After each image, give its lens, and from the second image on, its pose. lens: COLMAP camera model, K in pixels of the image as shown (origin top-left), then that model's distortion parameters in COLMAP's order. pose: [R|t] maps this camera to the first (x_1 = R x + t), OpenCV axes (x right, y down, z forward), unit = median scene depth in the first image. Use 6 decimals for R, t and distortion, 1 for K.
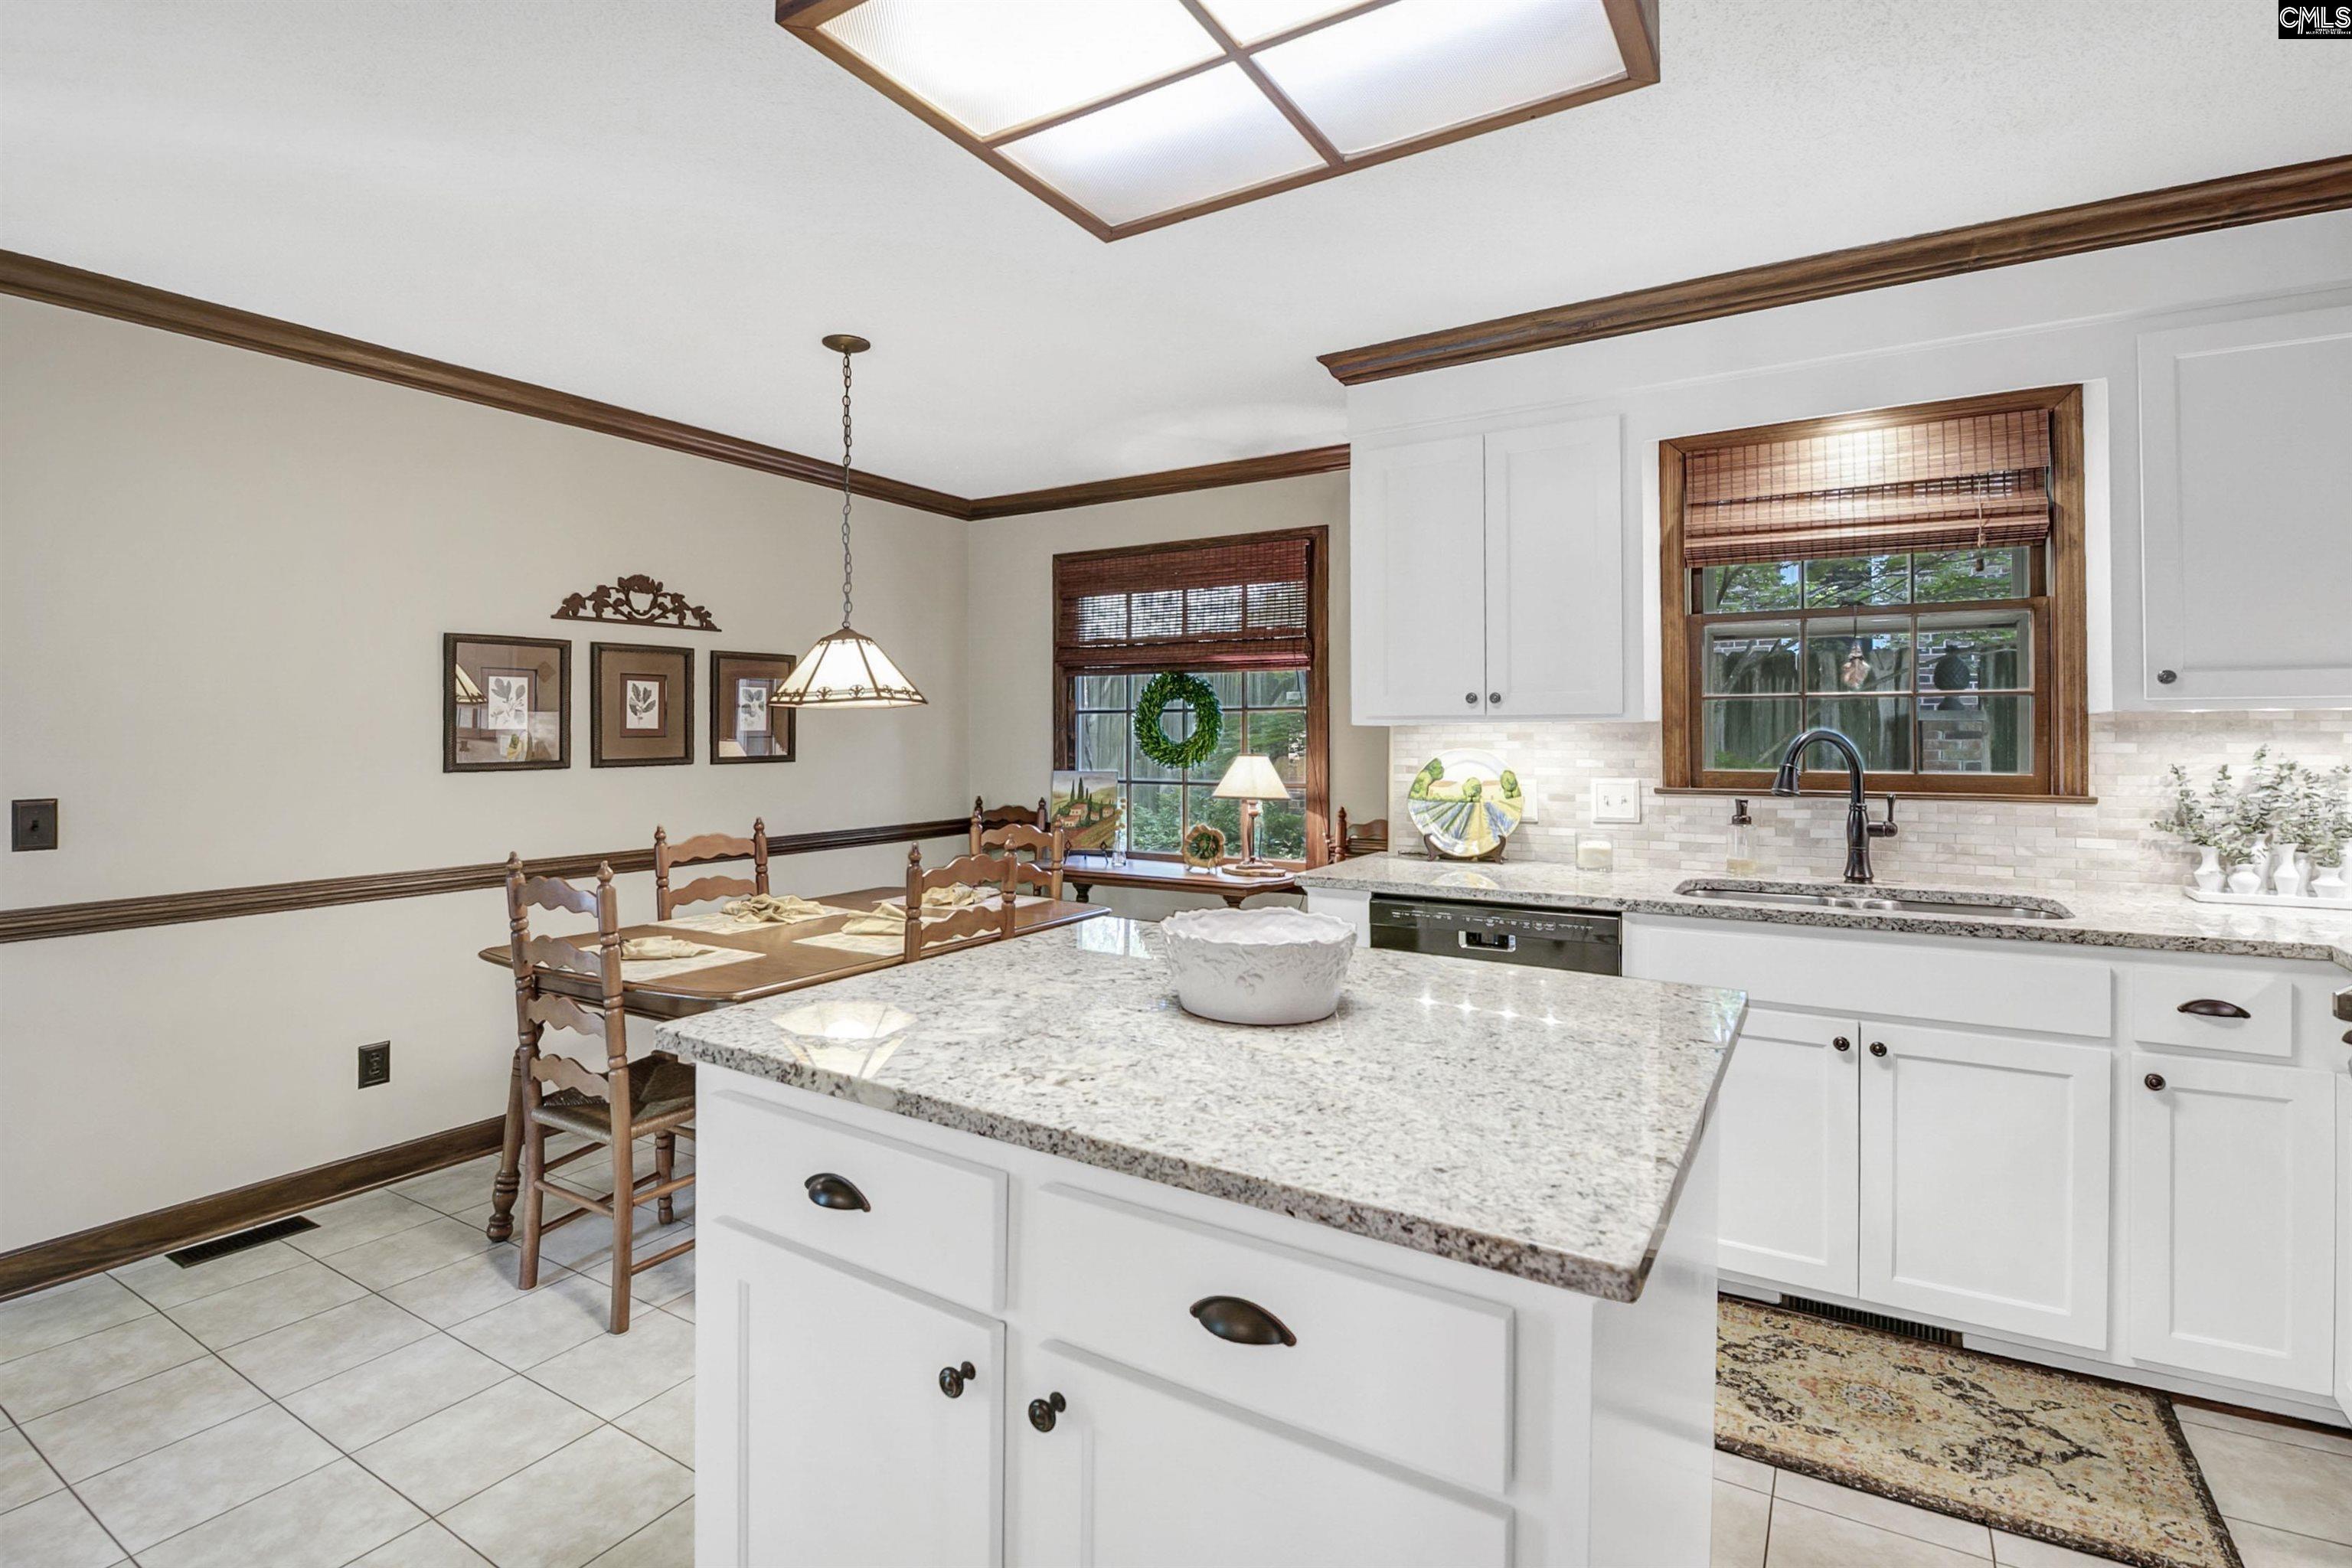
lens RADIAL K [[1061.6, 0, 1206.2], [0, 1061.6, 740.4], [0, 0, 1]] dist [-0.000877, -0.010177]
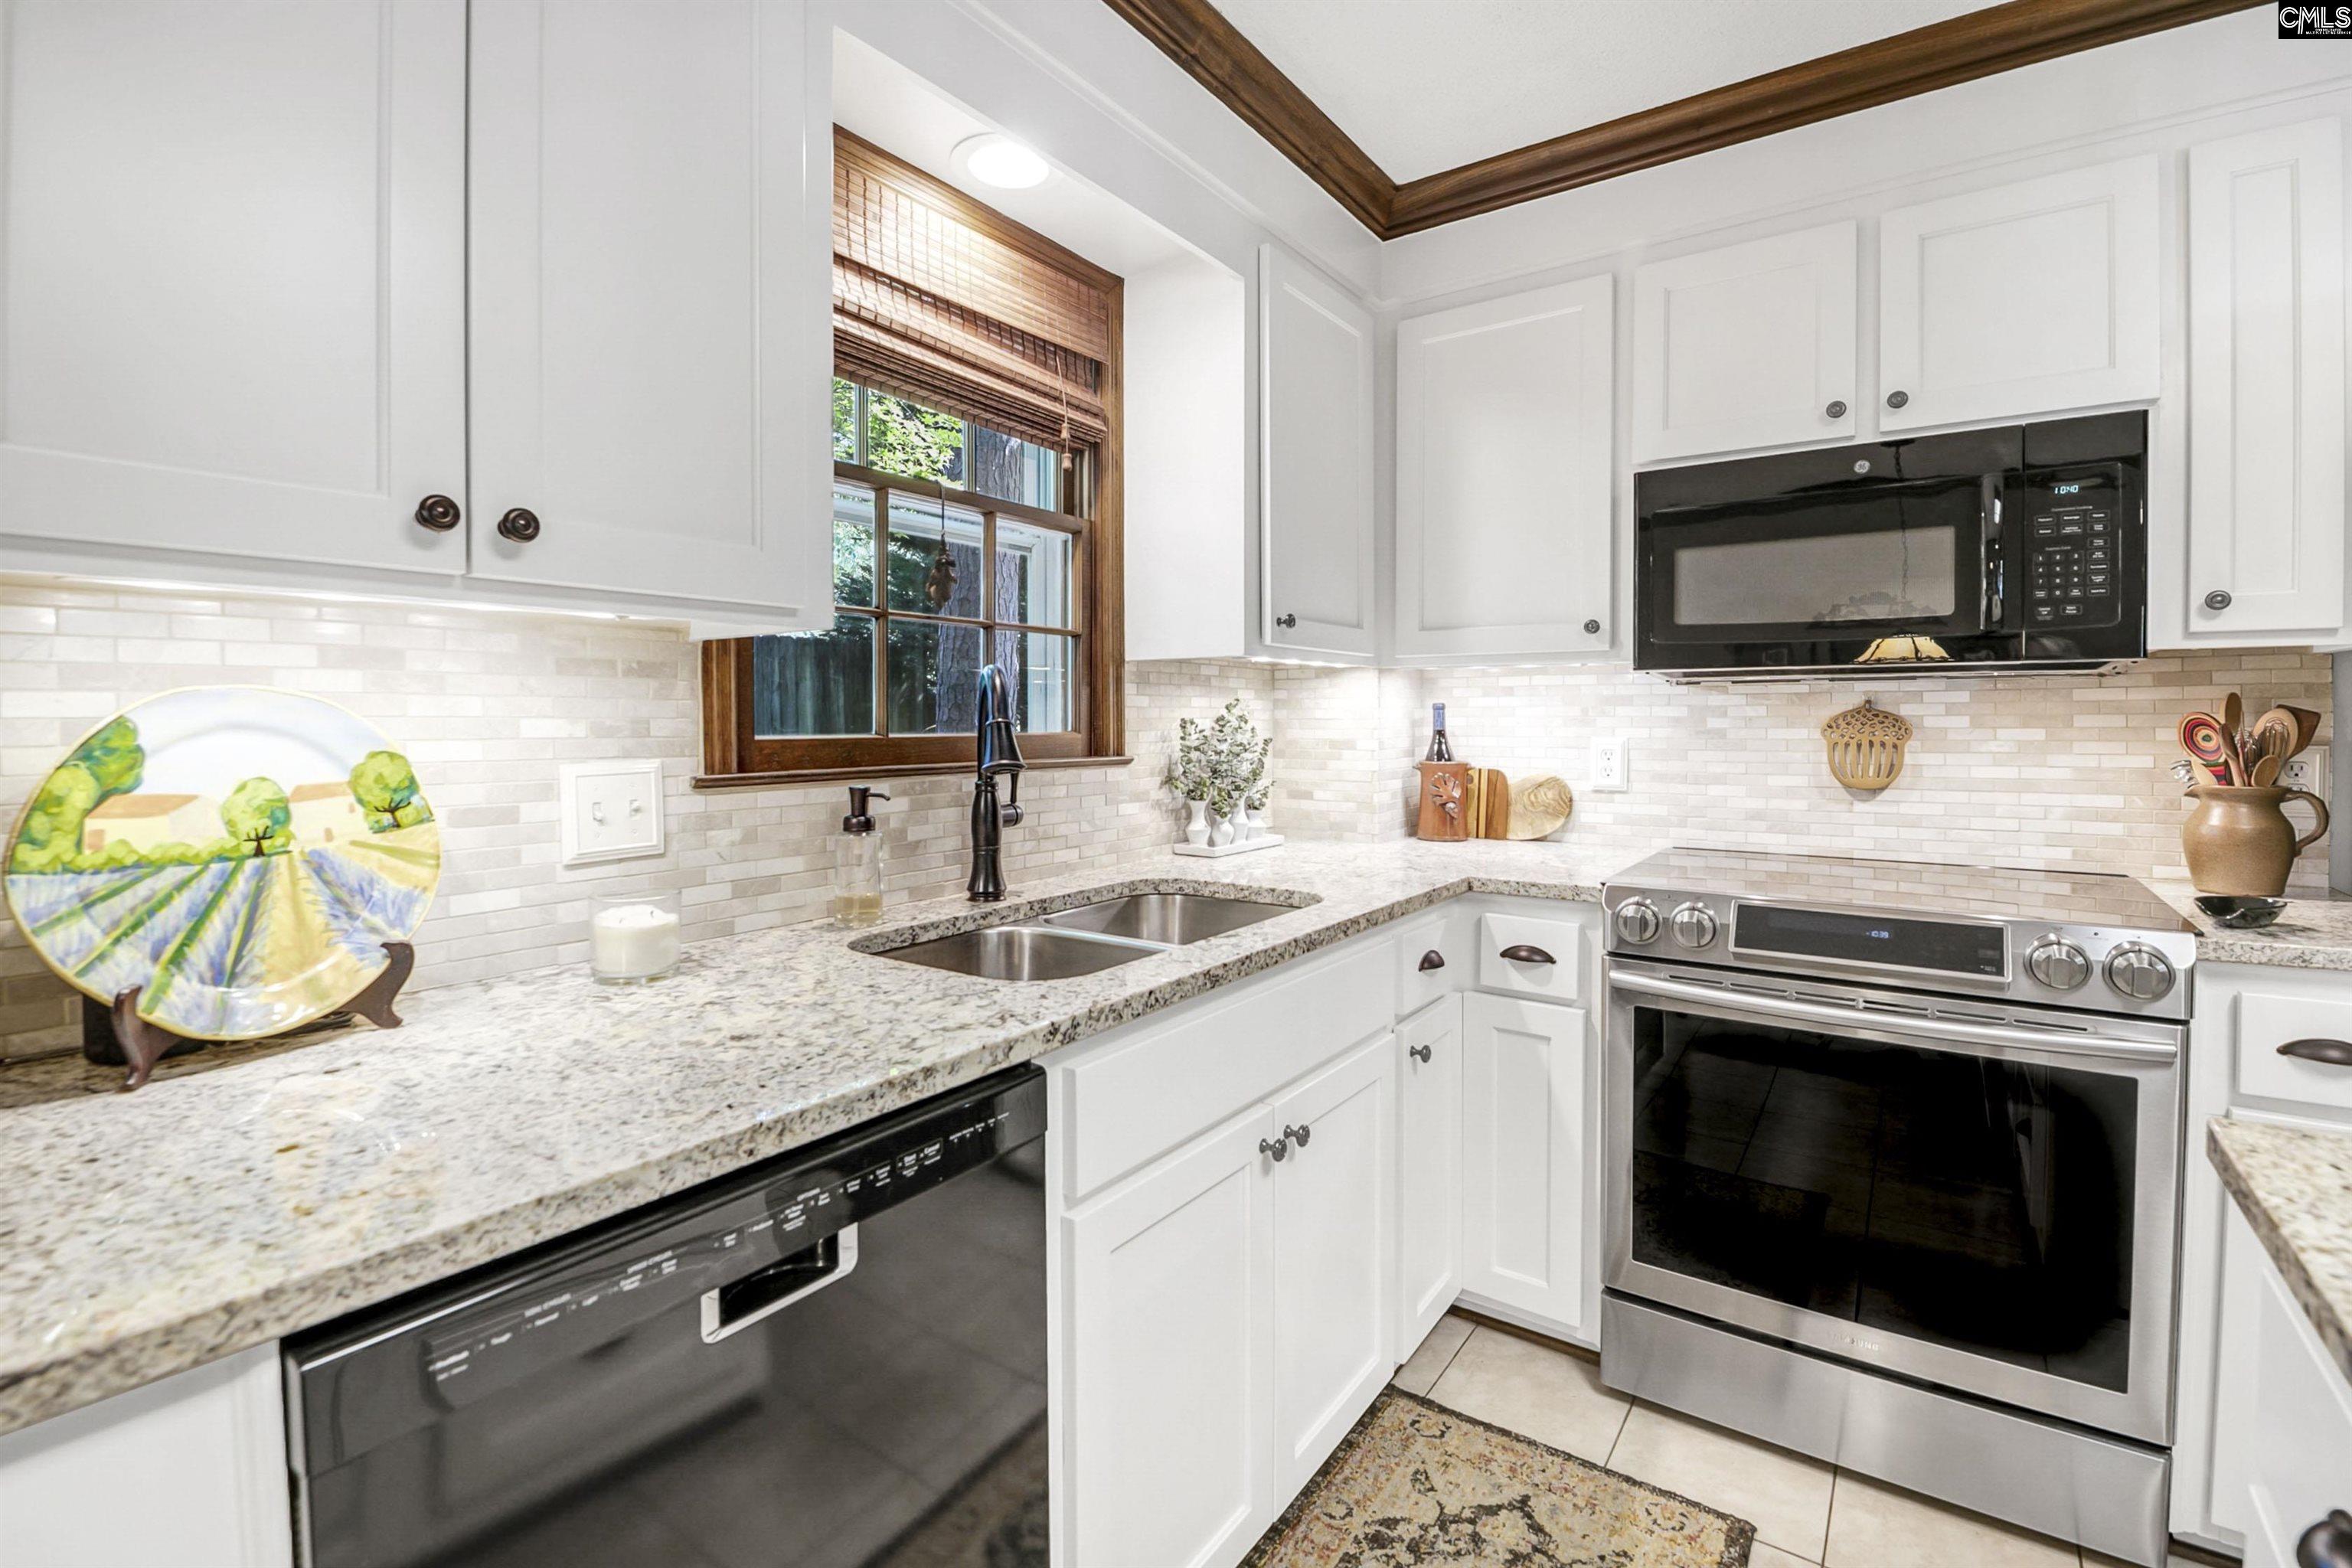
lens RADIAL K [[1061.6, 0, 1206.2], [0, 1061.6, 740.4], [0, 0, 1]] dist [-0.000877, -0.010177]
pose [[0.118946, -0.020842, 0.992682, -0.025143], [0.004569, 0.999781, 0.020443, 0.019604], [-0.992890, 0.002104, 0.119015, 0.717056]]
